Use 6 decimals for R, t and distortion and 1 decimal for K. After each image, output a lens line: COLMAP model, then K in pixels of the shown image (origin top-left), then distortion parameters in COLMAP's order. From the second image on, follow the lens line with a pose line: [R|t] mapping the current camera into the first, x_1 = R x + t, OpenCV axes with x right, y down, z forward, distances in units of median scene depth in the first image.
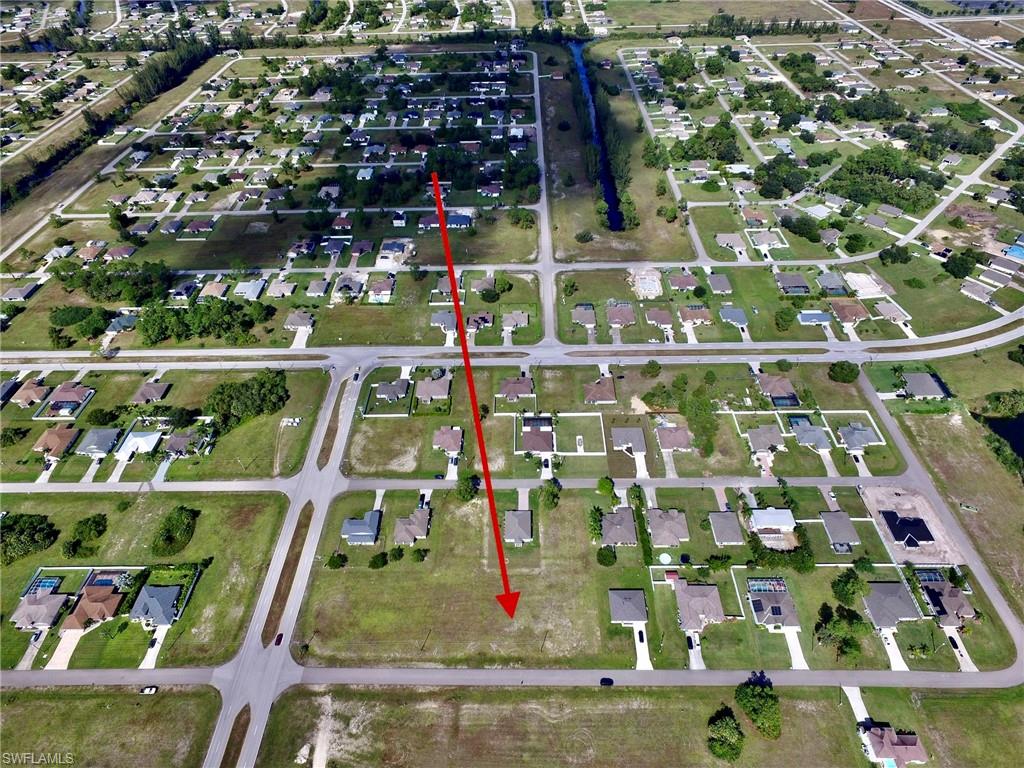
lens RADIAL K [[595.2, 0, 513.3], [0, 595.2, 386.9], [0, 0, 1]] dist [-0.013415, 0.015817]
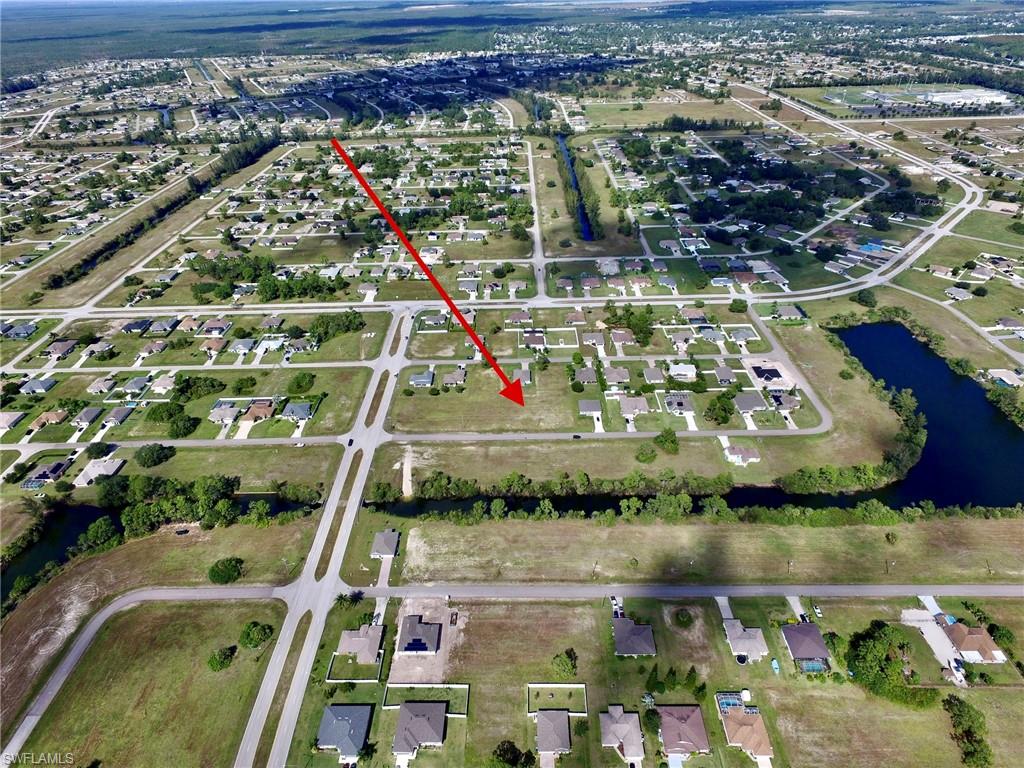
lens RADIAL K [[595.2, 0, 512.6], [0, 595.2, 385.7], [0, 0, 1]] dist [-0.013415, 0.015817]
pose [[0.999973, -0.004396, 0.005919, -0.023366], [0.005327, 0.985799, -0.167845, 0.469129], [-0.005098, 0.167872, 0.985796, -0.490450]]
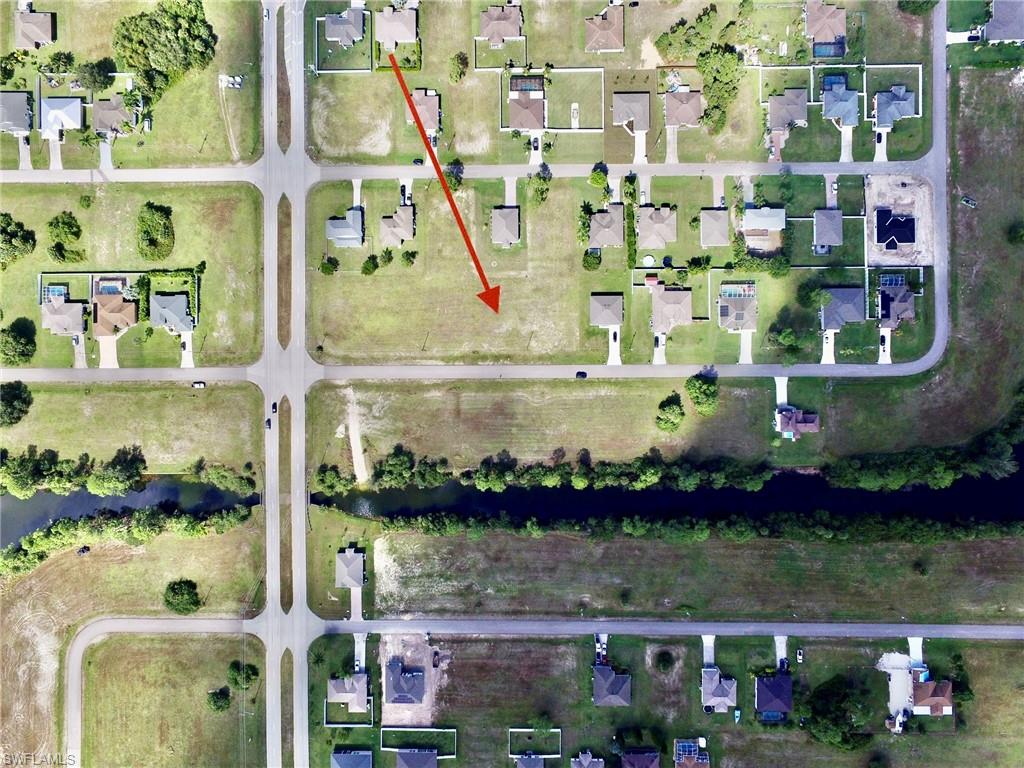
lens RADIAL K [[595.2, 0, 509.5], [0, 595.2, 386.4], [0, 0, 1]] dist [-0.013415, 0.015817]
pose [[0.999690, -0.017516, 0.017692, -0.006598], [-0.000415, 0.698823, 0.715294, -0.254578], [-0.024893, -0.715080, 0.698599, 0.111024]]
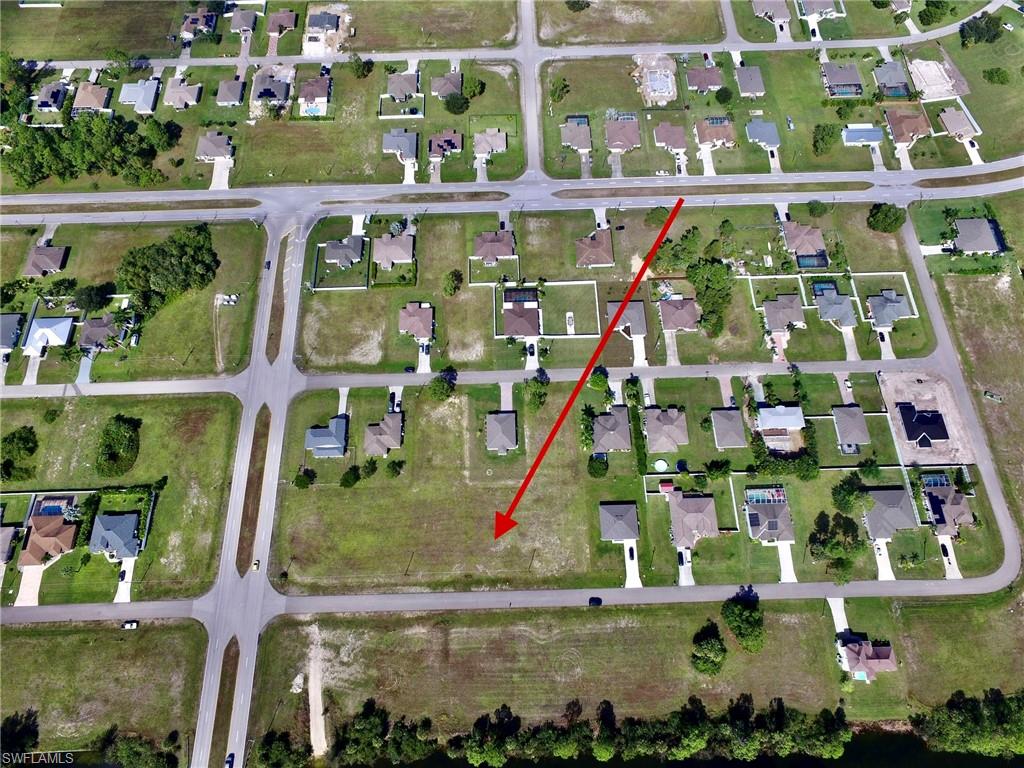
lens RADIAL K [[595.2, 0, 513.4], [0, 595.2, 386.9], [0, 0, 1]] dist [-0.013415, 0.015817]
pose [[0.999101, -0.030067, 0.029890, 0.001130], [0.015034, 0.910456, 0.413334, -0.180955], [-0.039642, -0.412513, 0.910089, 0.183200]]
